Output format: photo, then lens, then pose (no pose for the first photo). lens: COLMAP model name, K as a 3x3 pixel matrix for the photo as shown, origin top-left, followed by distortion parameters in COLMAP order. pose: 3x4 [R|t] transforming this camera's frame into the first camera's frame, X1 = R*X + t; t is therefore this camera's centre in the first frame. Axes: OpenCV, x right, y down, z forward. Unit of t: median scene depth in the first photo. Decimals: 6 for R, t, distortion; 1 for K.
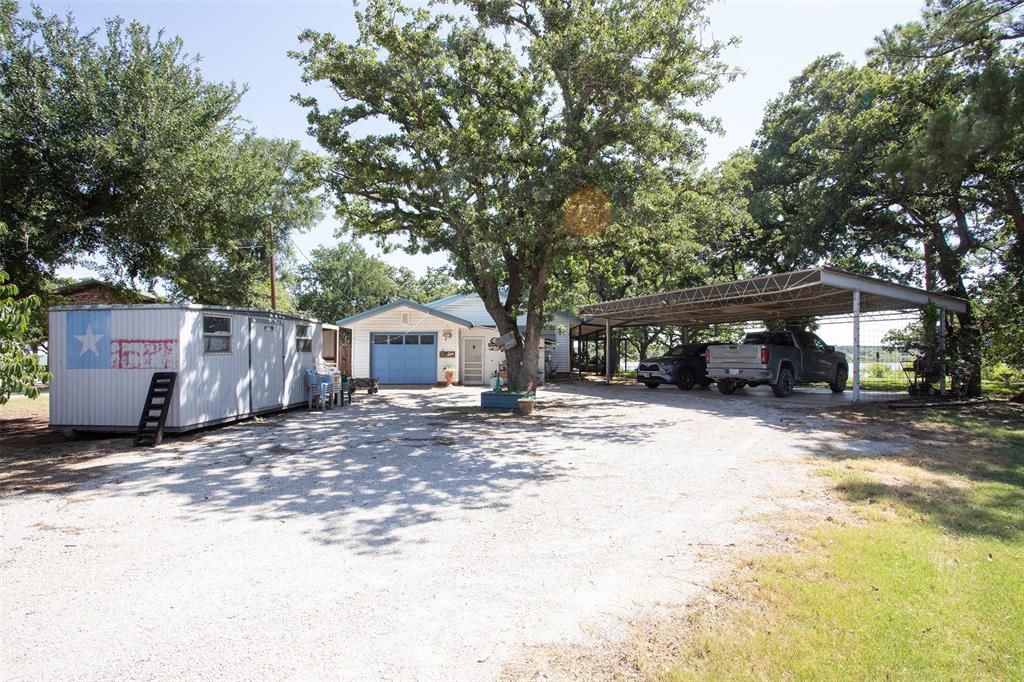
lens RADIAL K [[502.2, 0, 514.2], [0, 502.2, 342.5], [0, 0, 1]] dist [-0.062865, 0.030385]
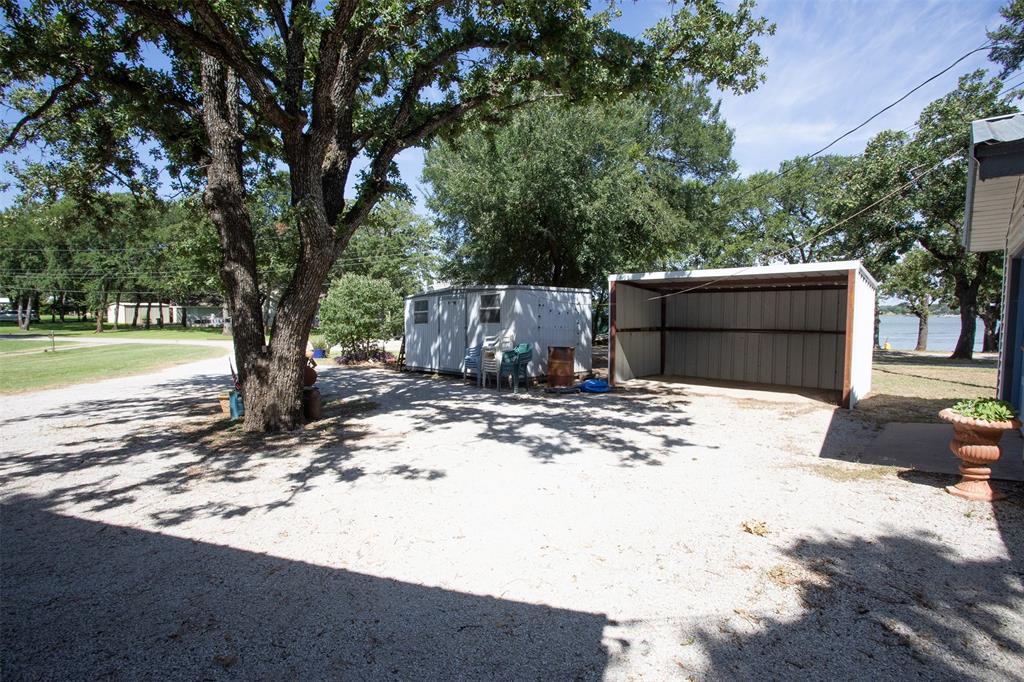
lens RADIAL K [[502.2, 0, 514.2], [0, 502.2, 342.5], [0, 0, 1]] dist [-0.062865, 0.030385]
pose [[-0.701099, 0.032956, -0.712302, 0.135540], [0.017112, 0.999421, 0.029396, 0.017414], [0.712859, 0.008421, -0.701257, 1.033929]]
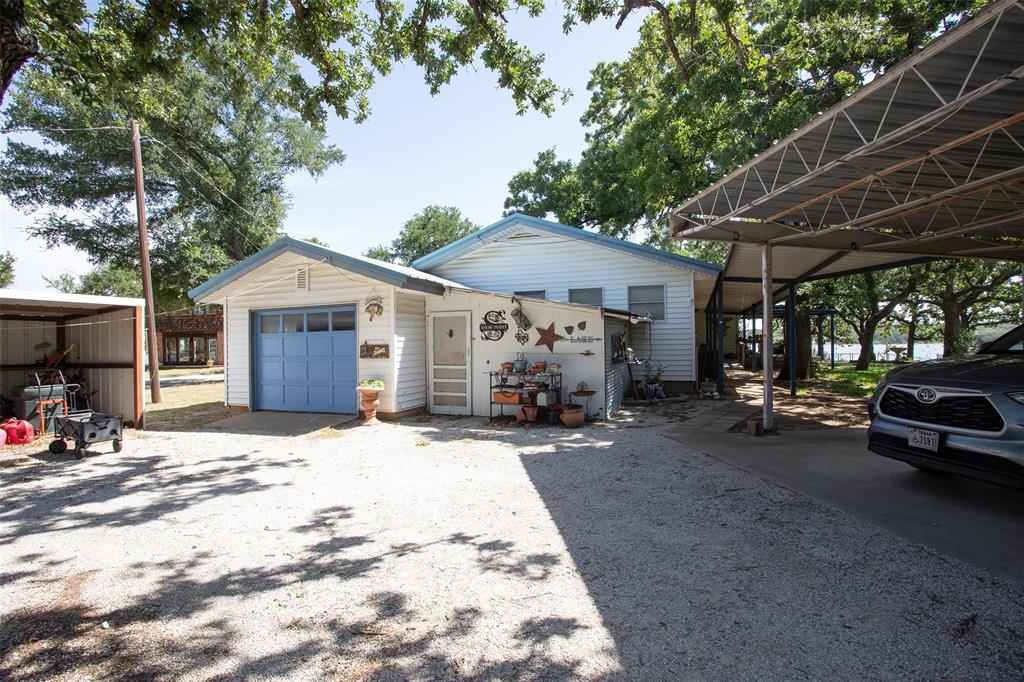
lens RADIAL K [[502.2, 0, 514.2], [0, 502.2, 342.5], [0, 0, 1]] dist [-0.062865, 0.030385]
pose [[0.932669, -0.021094, -0.360116, 0.151015], [0.031061, 0.999277, 0.021913, 0.009702], [0.359394, -0.031623, 0.932650, 0.628991]]
